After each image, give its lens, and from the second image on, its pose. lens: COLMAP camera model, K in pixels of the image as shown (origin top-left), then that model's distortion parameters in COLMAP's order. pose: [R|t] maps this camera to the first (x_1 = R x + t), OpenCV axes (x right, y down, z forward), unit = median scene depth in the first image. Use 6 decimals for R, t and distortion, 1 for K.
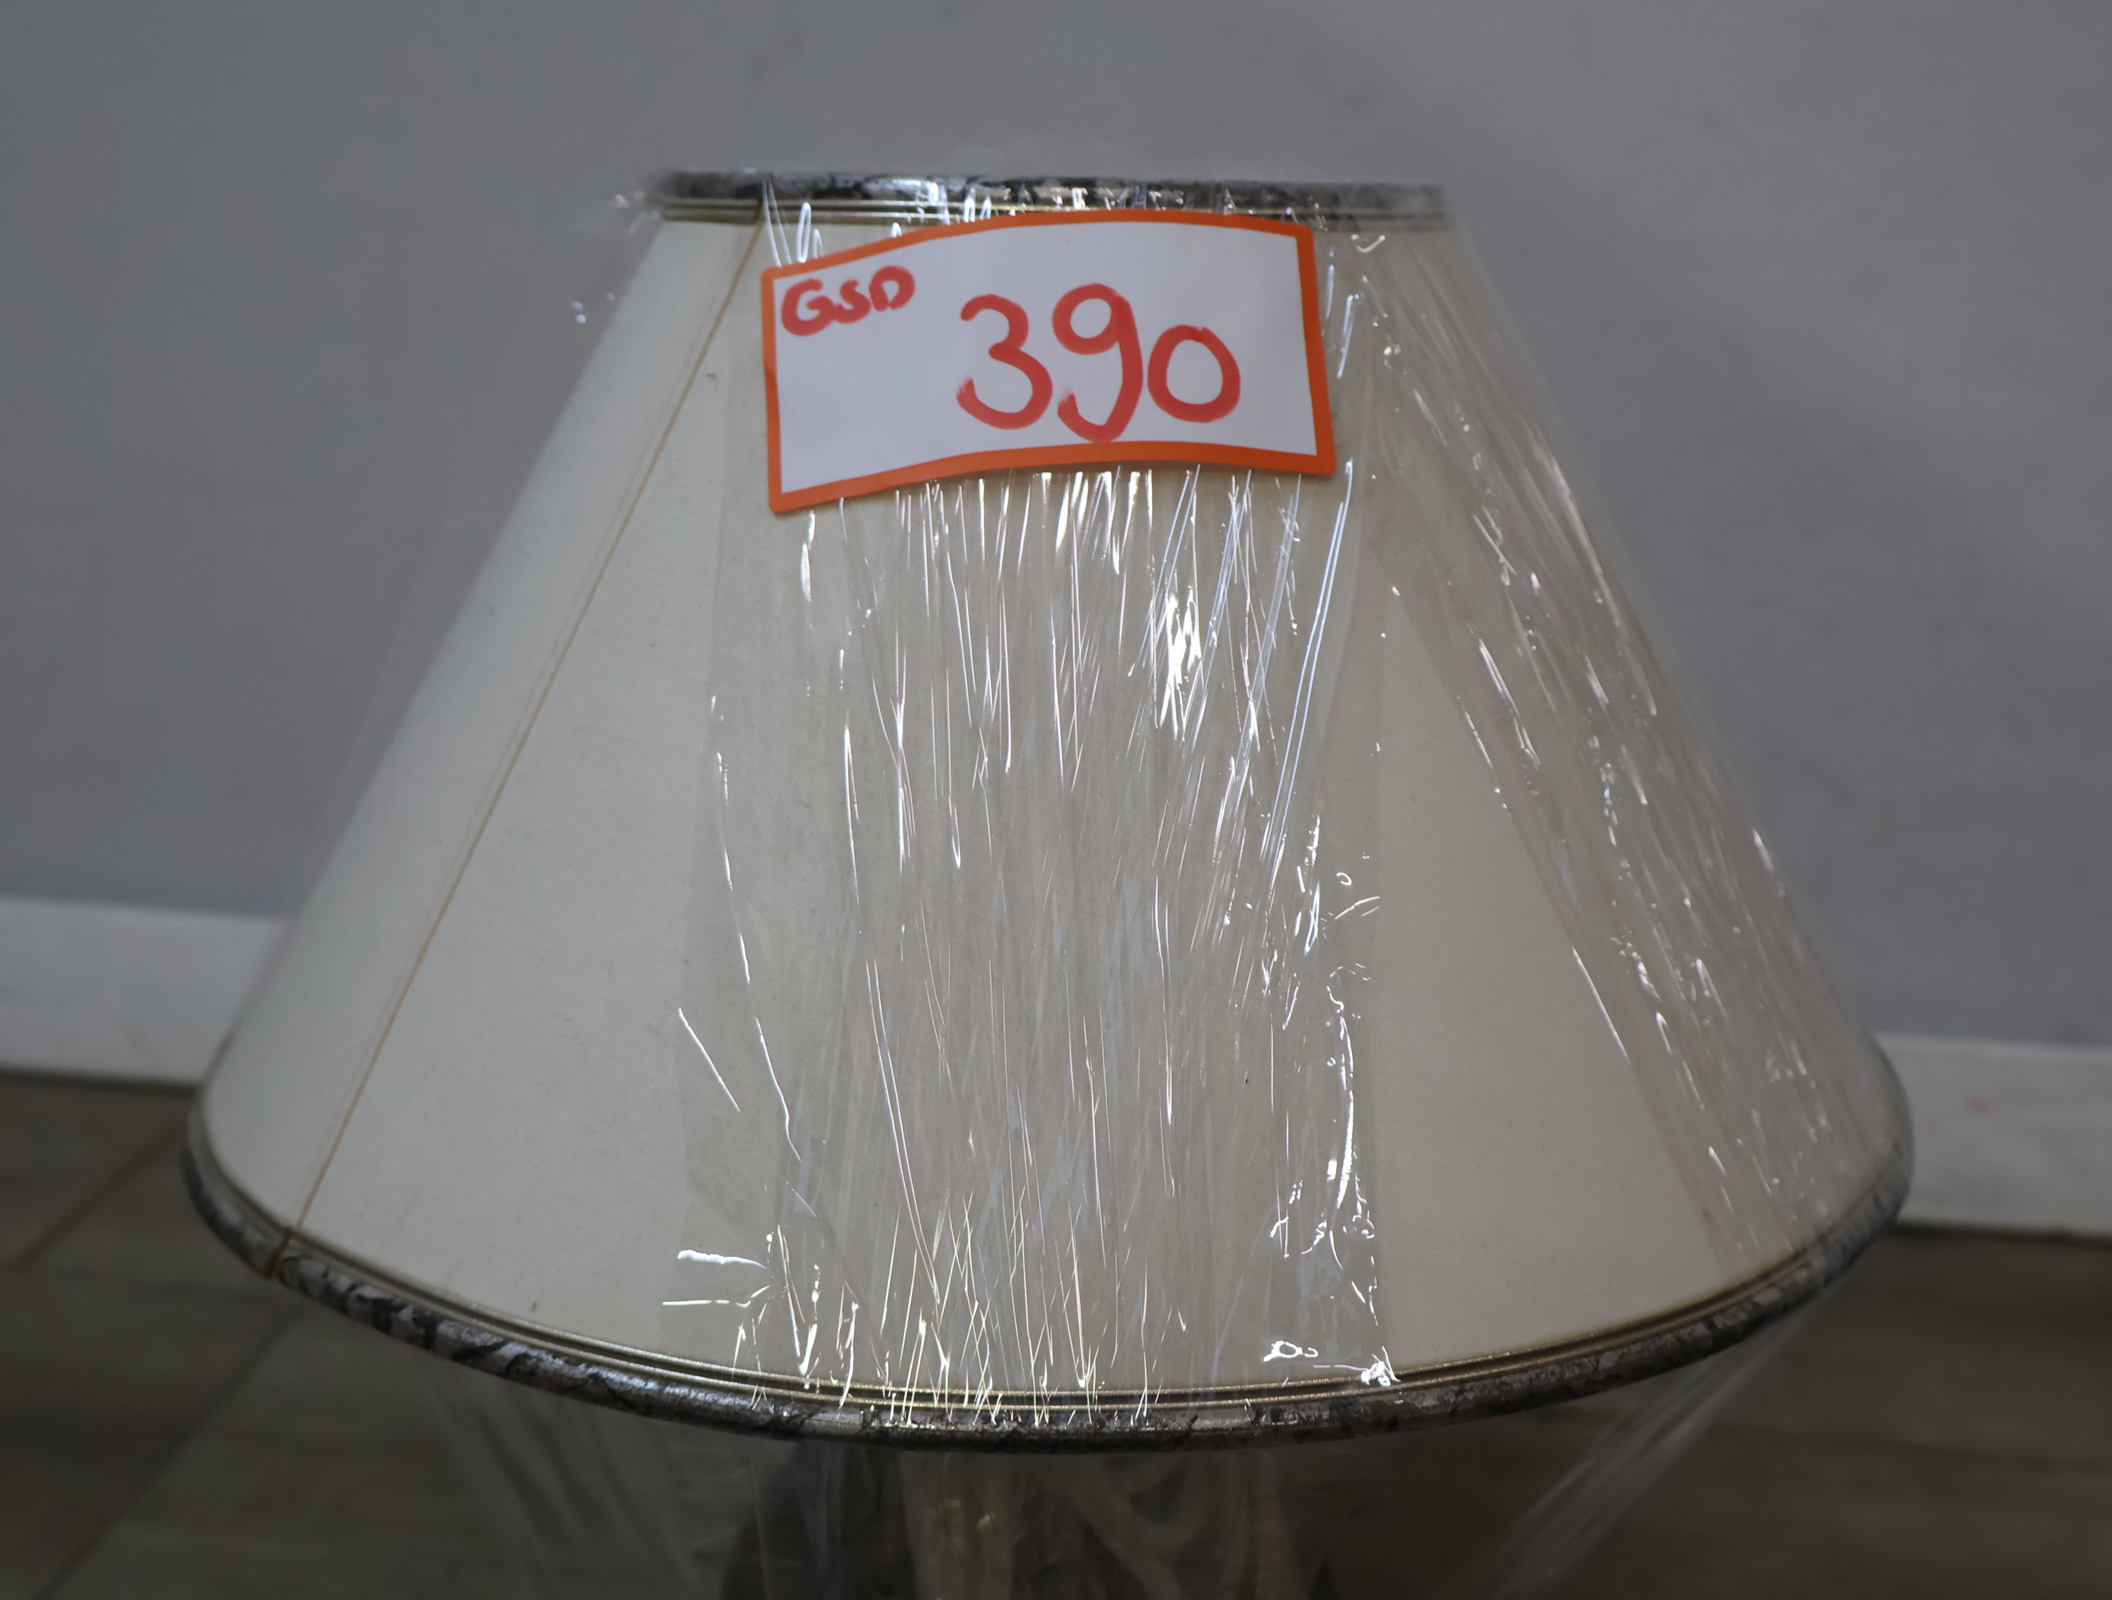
lens RADIAL K [[2651.8, 0, 1058.1], [0, 2651.8, 807.8], [0, 0, 1]] dist [0.006169, 0.000000]
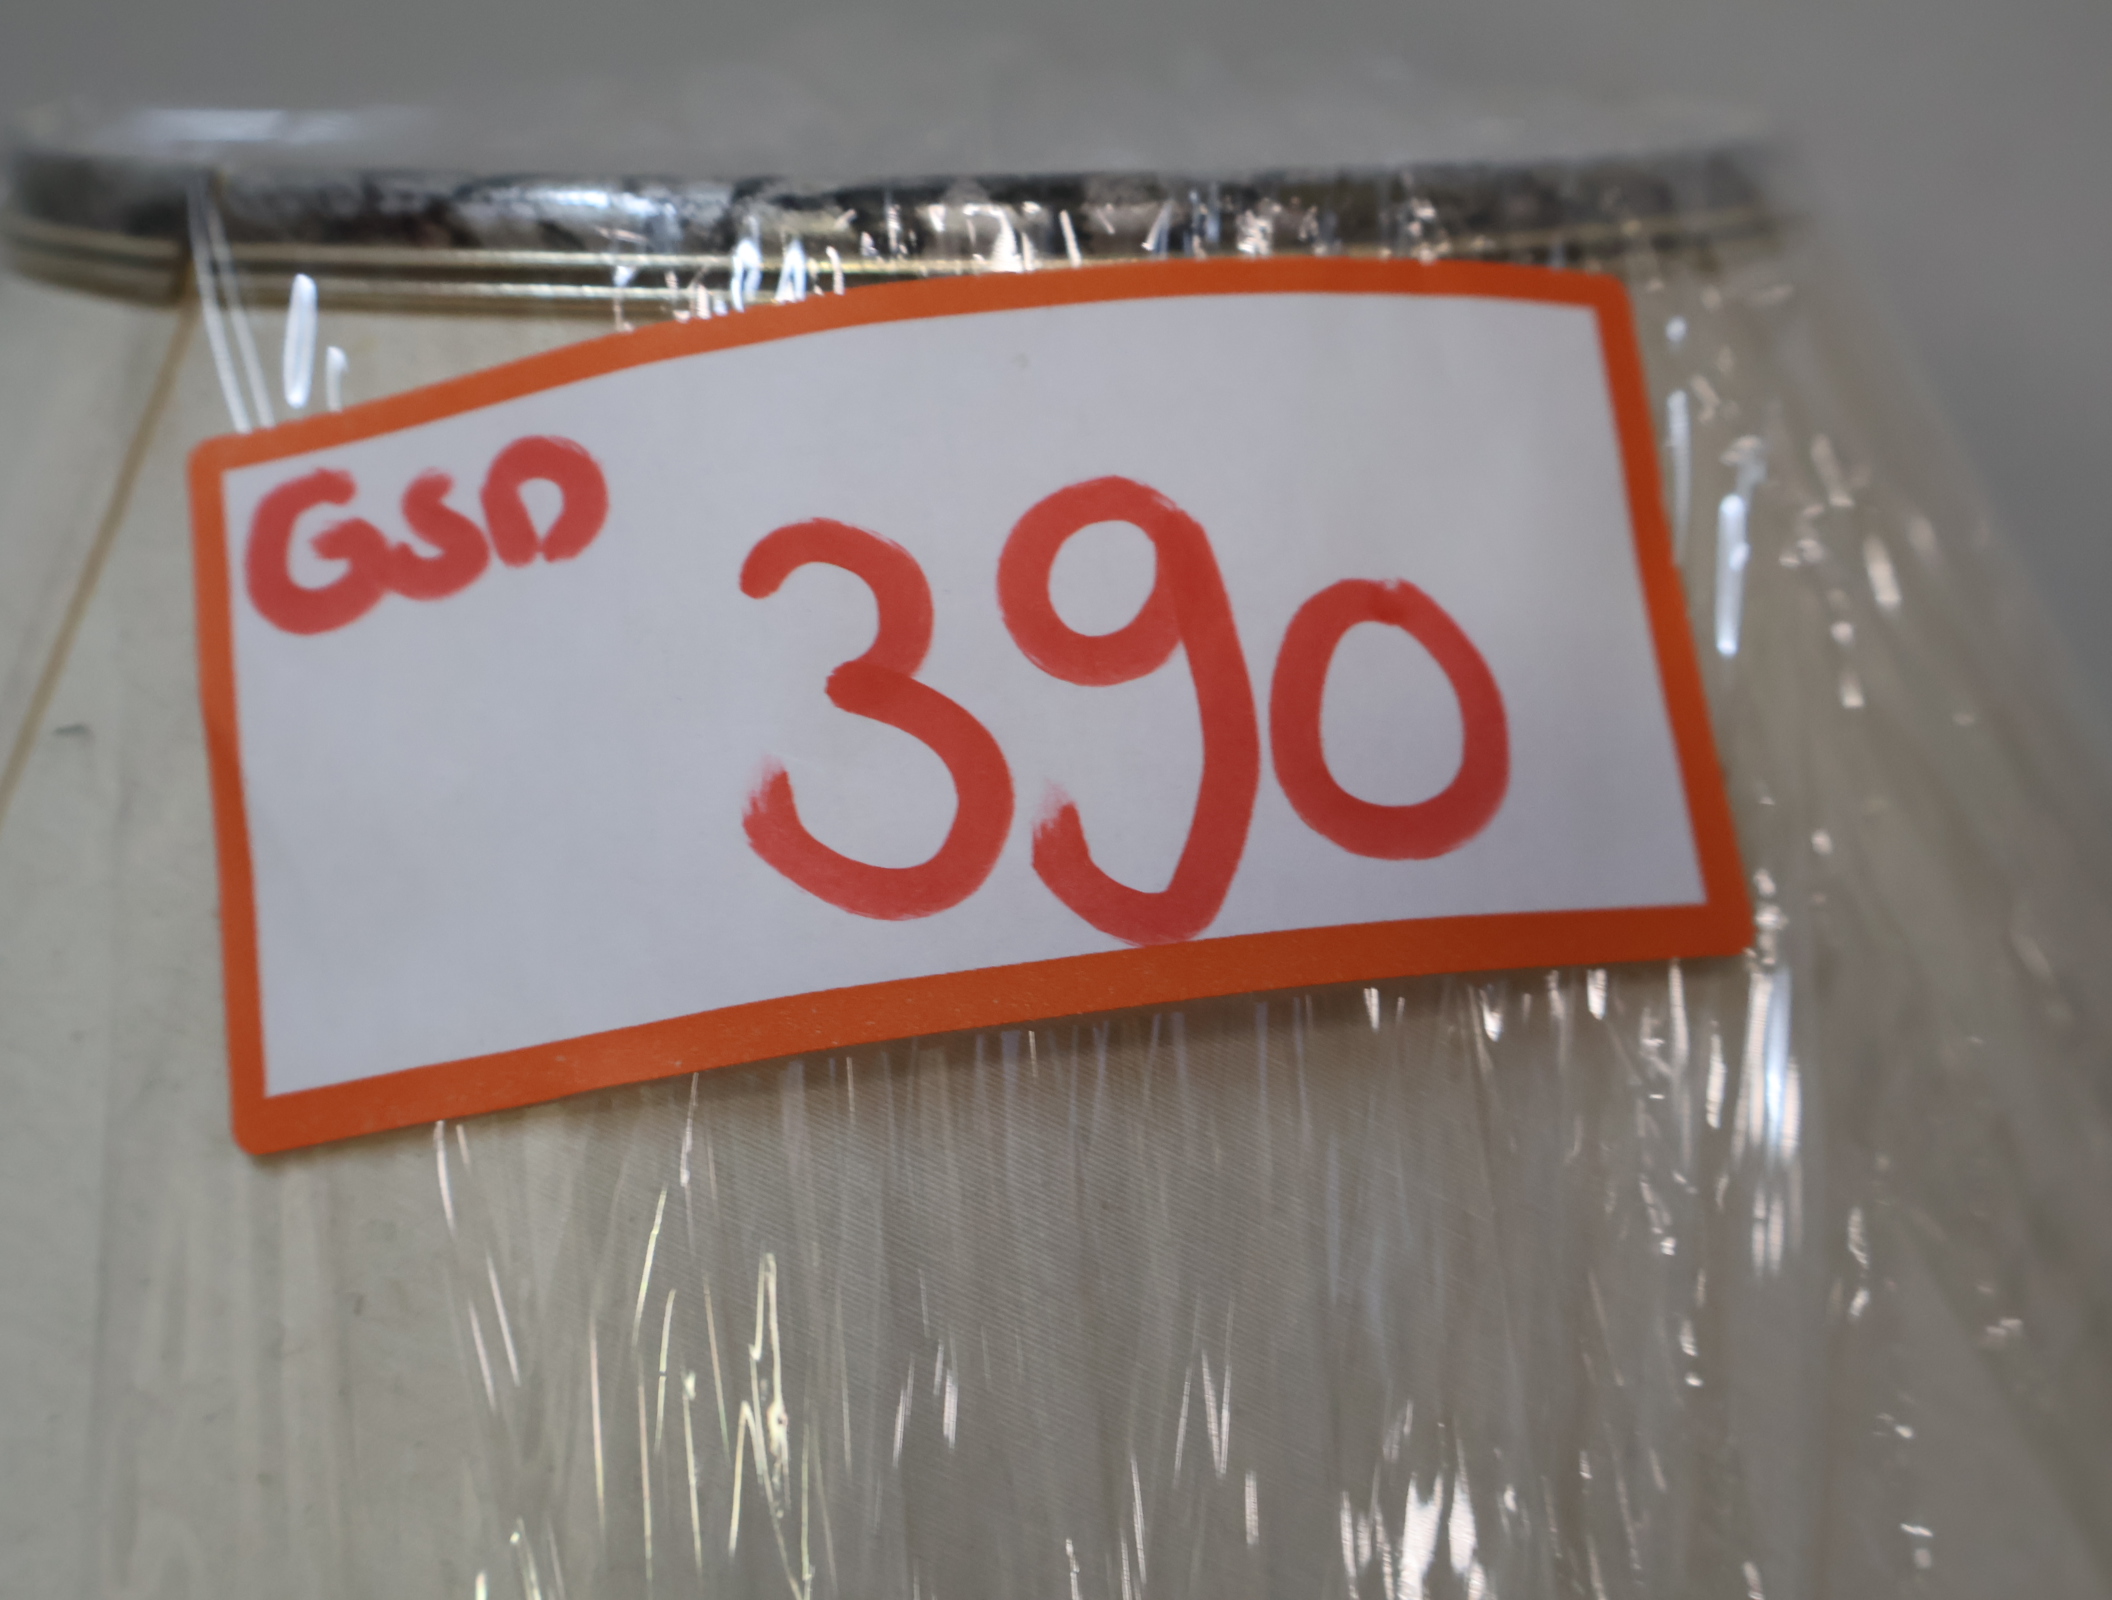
lens RADIAL K [[2651.8, 0, 1055.6], [0, 2651.8, 789.7], [0, 0, 1]] dist [0.006169, 0.000000]
pose [[0.994033, -0.054264, 0.094621, -0.029338], [0.048117, 0.996653, 0.066084, -0.176400], [-0.097890, -0.061137, 0.993318, 0.626339]]
